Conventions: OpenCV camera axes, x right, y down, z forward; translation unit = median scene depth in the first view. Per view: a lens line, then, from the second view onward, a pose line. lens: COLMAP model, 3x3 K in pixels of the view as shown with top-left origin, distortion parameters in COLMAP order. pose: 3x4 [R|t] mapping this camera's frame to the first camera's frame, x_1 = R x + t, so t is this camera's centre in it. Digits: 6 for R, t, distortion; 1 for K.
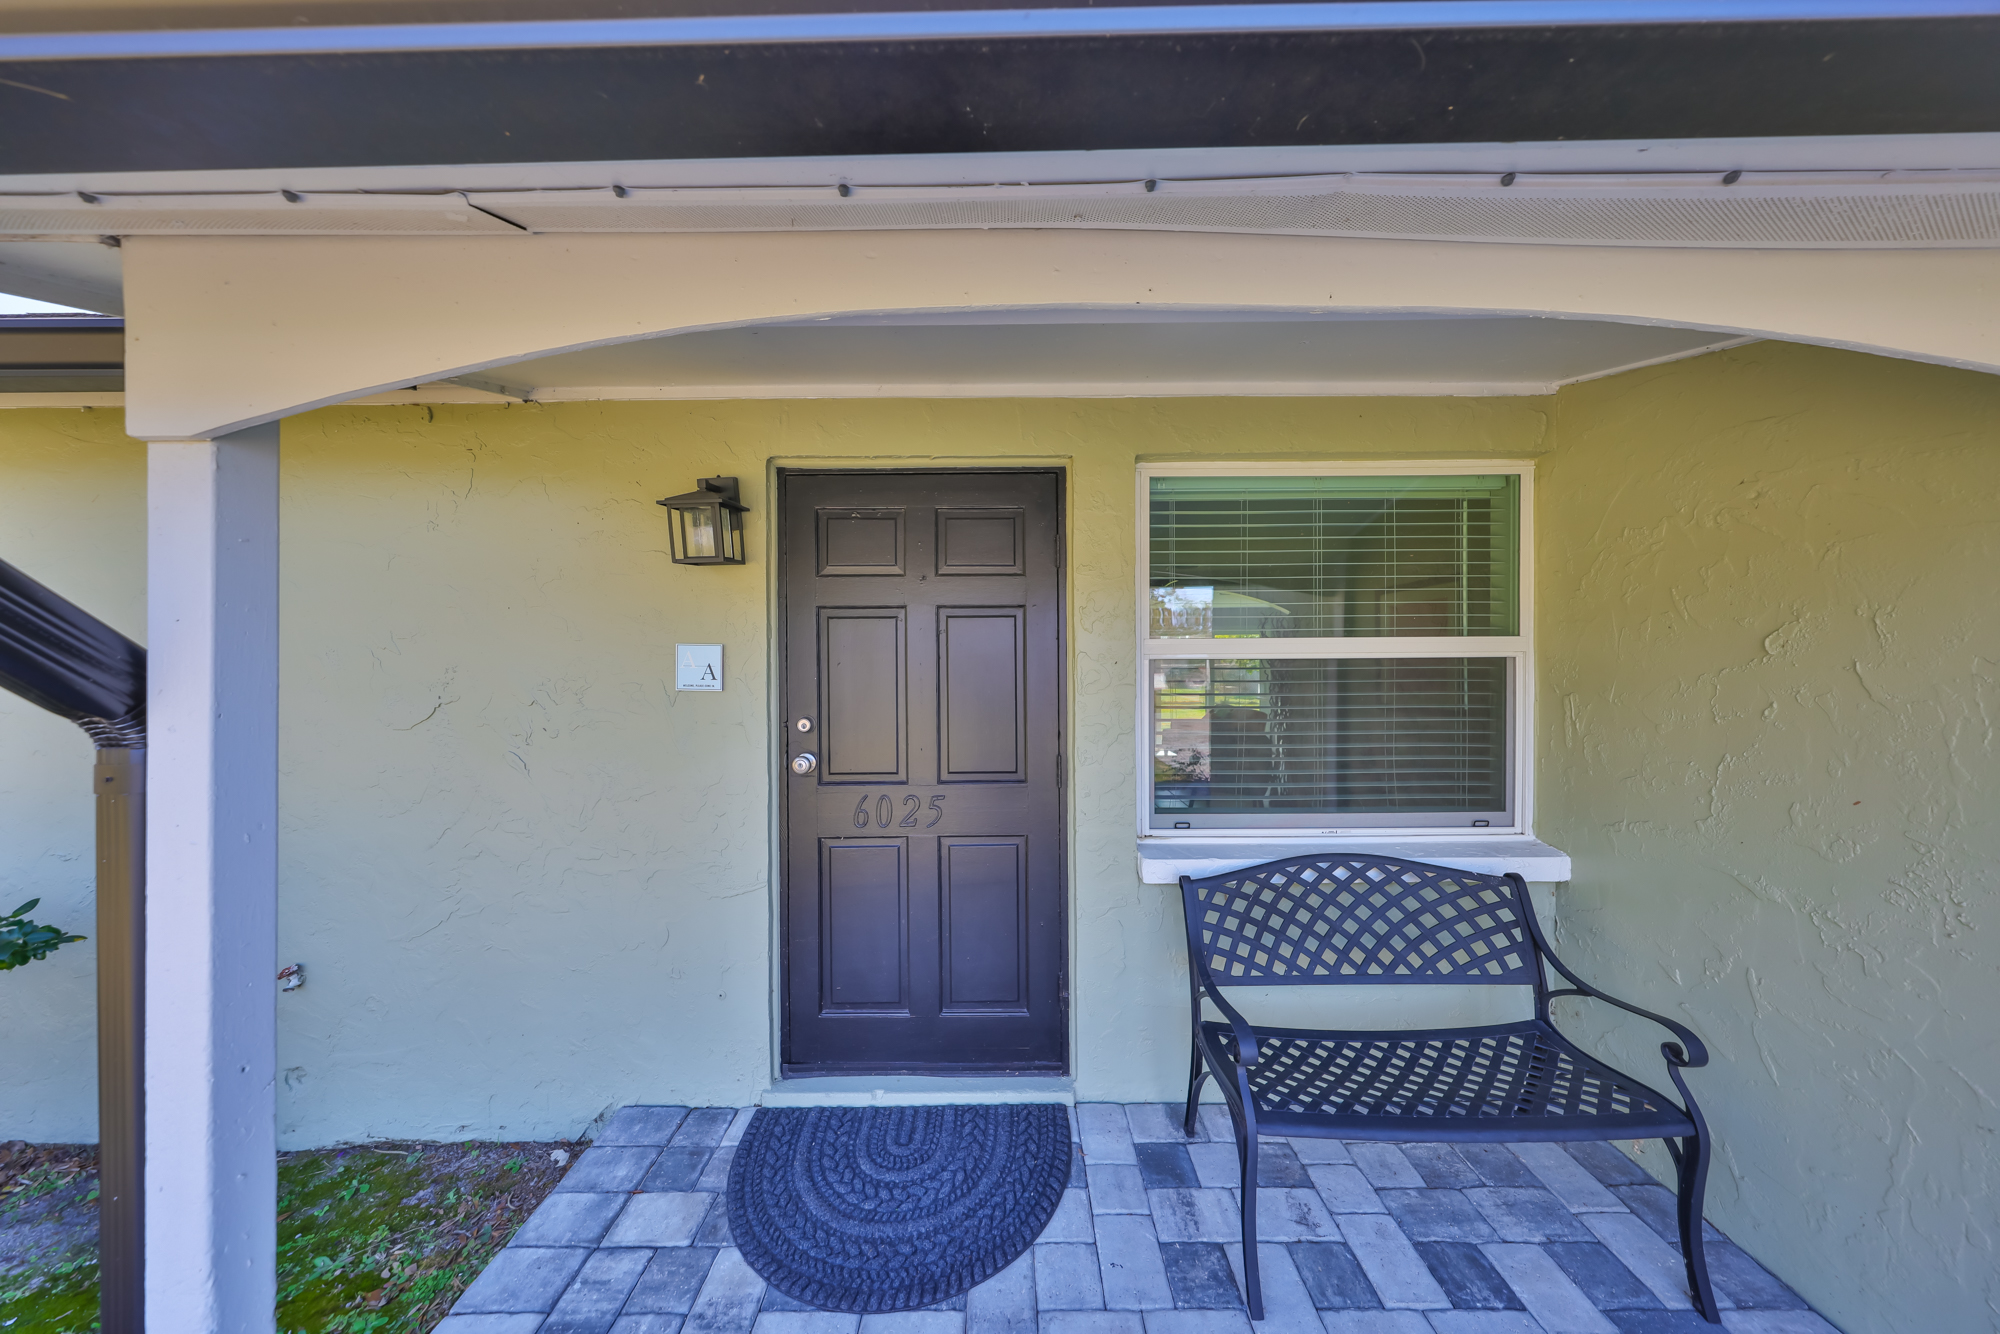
lens RADIAL K [[618.6, 0, 1001.4], [0, 618.6, 681.8], [0, 0, 1]] dist [0.000014, -0.000010]
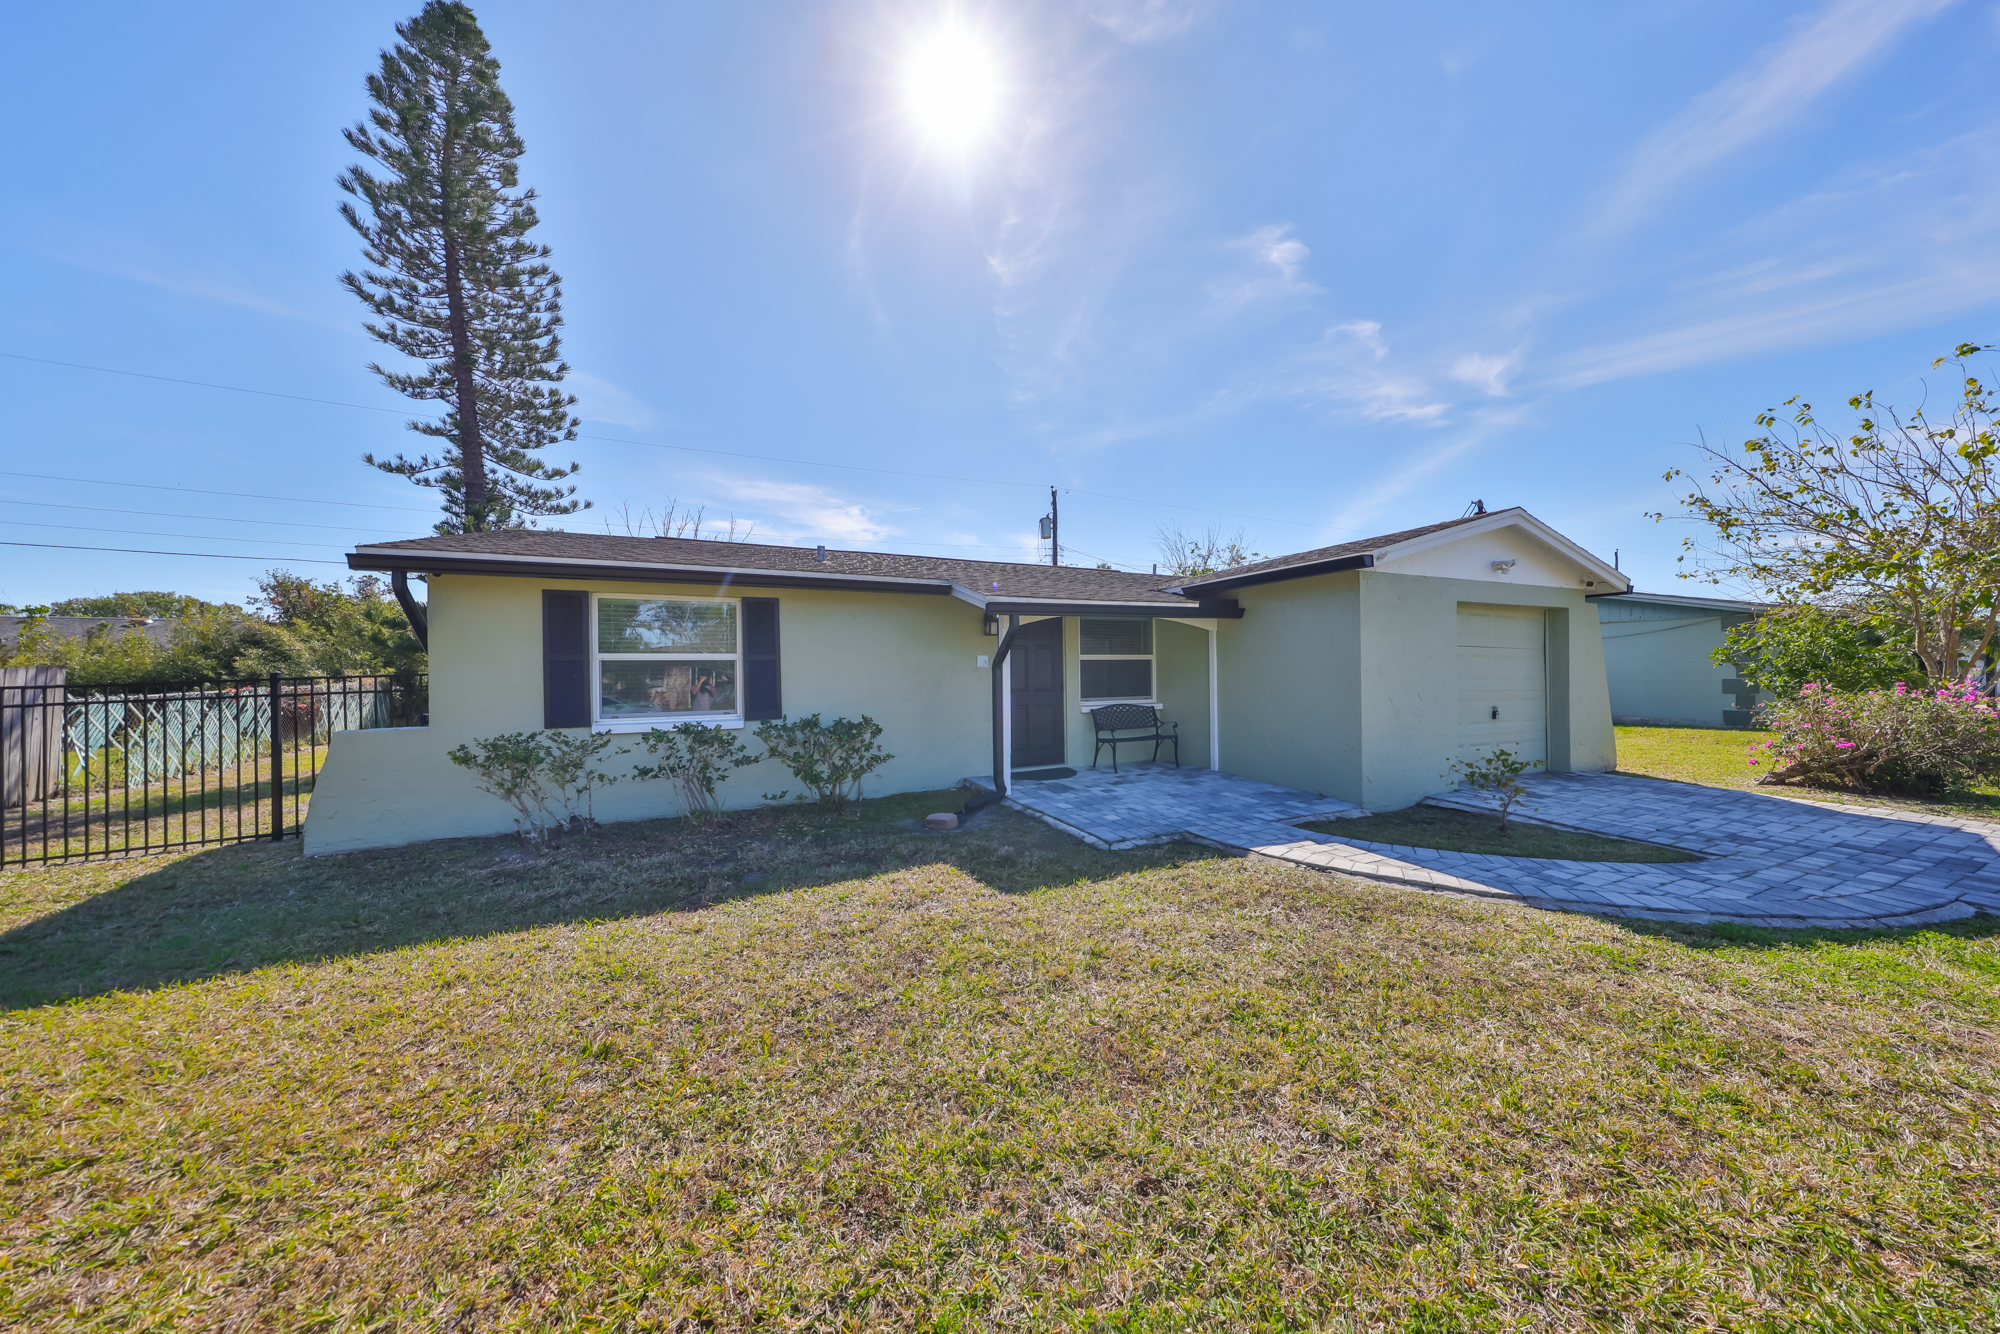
lens RADIAL K [[618.6, 0, 1001.4], [0, 618.6, 681.8], [0, 0, 1]] dist [0.000014, -0.000010]
pose [[0.901744, -0.009044, 0.432175, -1.968588], [0.006646, 0.999953, 0.007060, 0.079547], [-0.432219, -0.003494, 0.901762, -2.415078]]
